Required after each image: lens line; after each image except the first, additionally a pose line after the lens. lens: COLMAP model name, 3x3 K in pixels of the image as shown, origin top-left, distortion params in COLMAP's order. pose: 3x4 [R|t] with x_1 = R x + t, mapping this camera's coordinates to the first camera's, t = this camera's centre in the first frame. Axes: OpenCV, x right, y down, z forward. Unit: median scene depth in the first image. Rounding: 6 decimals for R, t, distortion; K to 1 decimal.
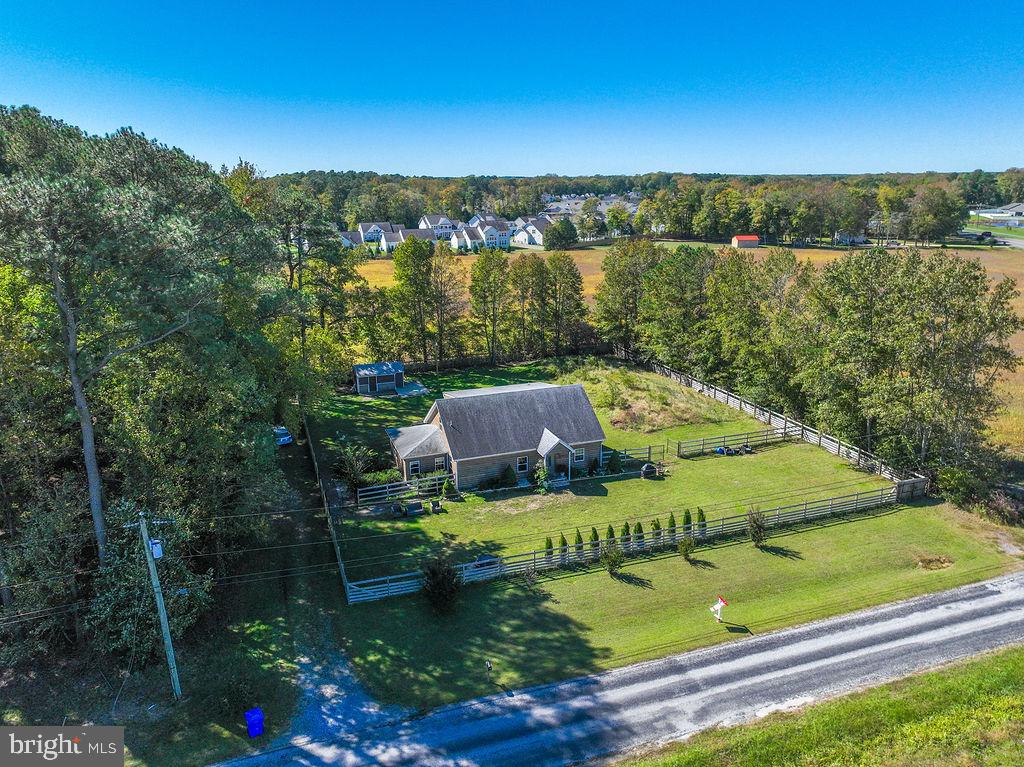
lens RADIAL K [[722.0, 0, 510.8], [0, 722.0, 378.4], [0, 0, 1]] dist [-0.002054, 0.017635]
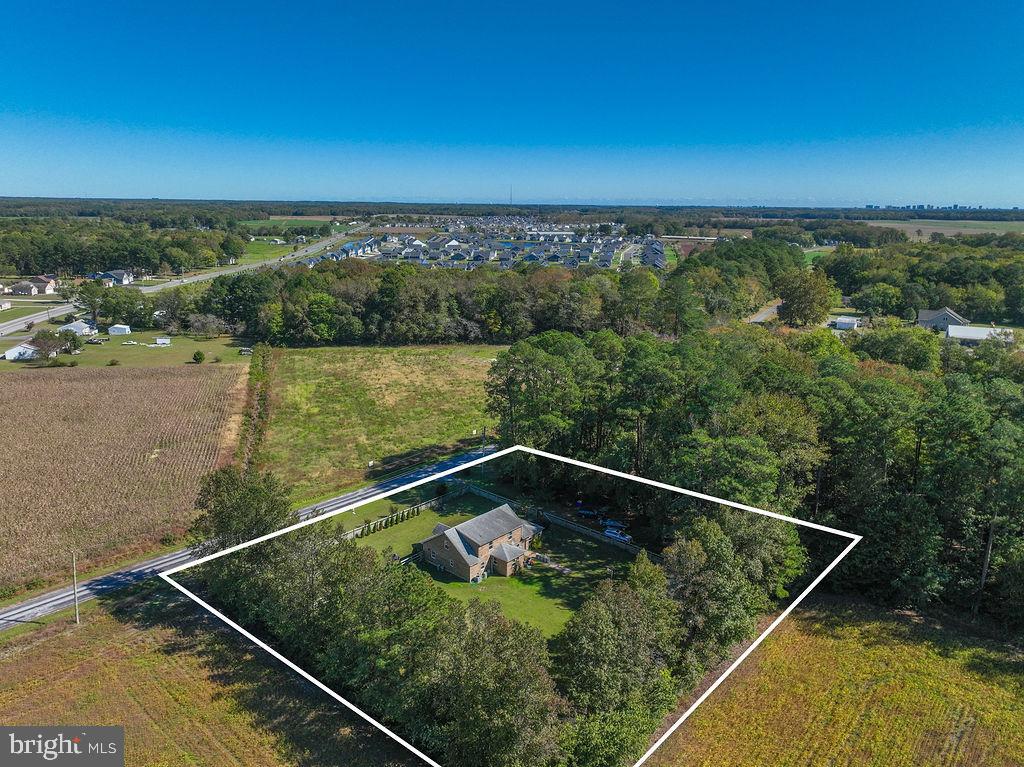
lens RADIAL K [[722.0, 0, 518.2], [0, 722.0, 379.3], [0, 0, 1]] dist [-0.002054, 0.017635]
pose [[-0.869997, 0.115946, -0.479231, 0.910761], [-0.136751, 0.877083, 0.460462, -1.391775], [0.473714, 0.466136, -0.747203, 2.824733]]
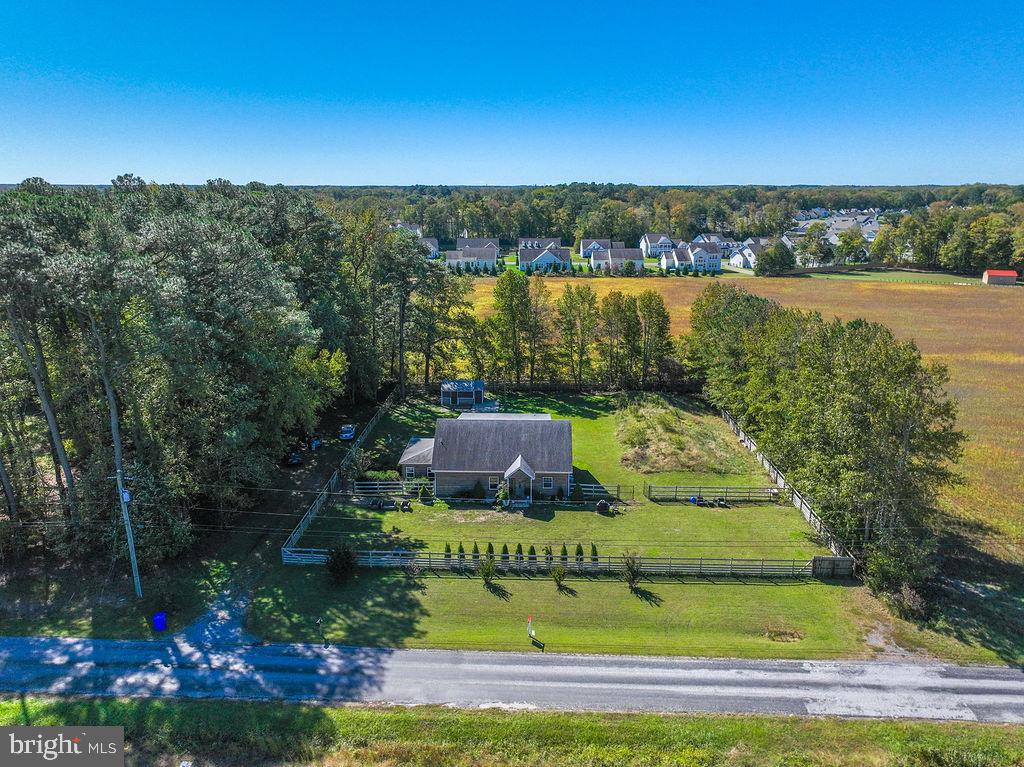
lens RADIAL K [[722.0, 0, 501.7], [0, 722.0, 394.4], [0, 0, 1]] dist [-0.002054, 0.017635]
pose [[0.929509, 0.109015, -0.352318, 0.523975], [-0.105666, 0.993985, 0.028785, -0.070904], [0.353337, 0.010472, 0.935438, -0.101733]]
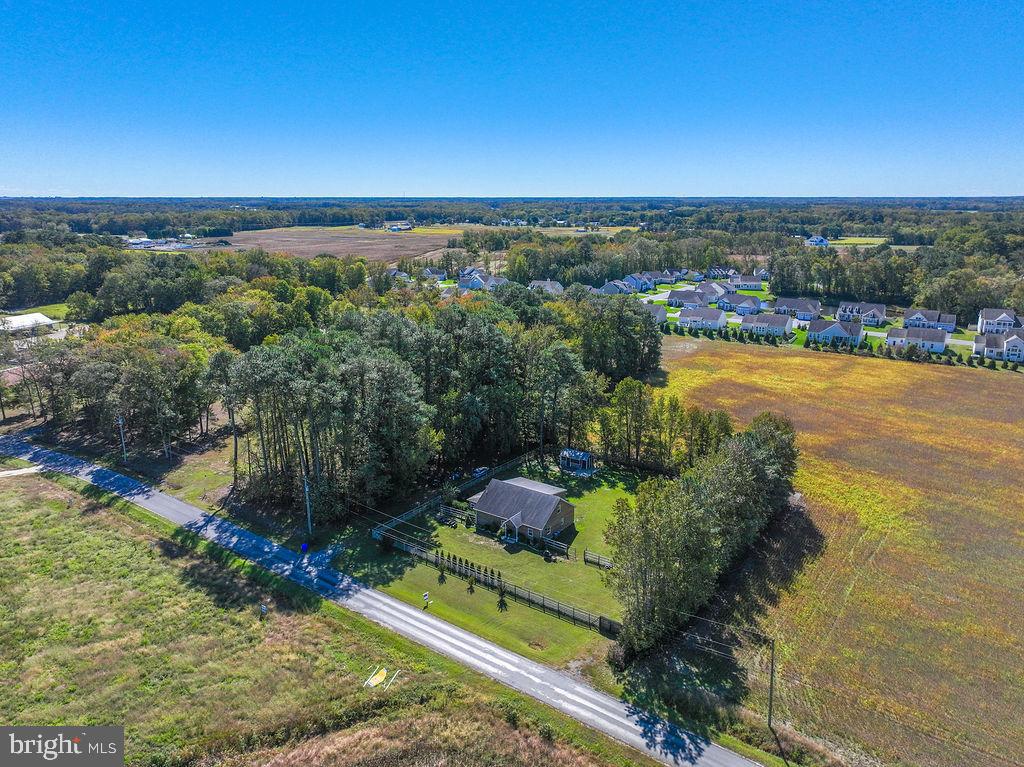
lens RADIAL K [[722.0, 0, 513.7], [0, 722.0, 375.1], [0, 0, 1]] dist [-0.002054, 0.017635]
pose [[0.571228, 0.209149, -0.793697, 1.821926], [-0.224357, 0.969951, 0.094123, -0.559986], [0.789533, 0.124306, 0.600987, -0.232017]]
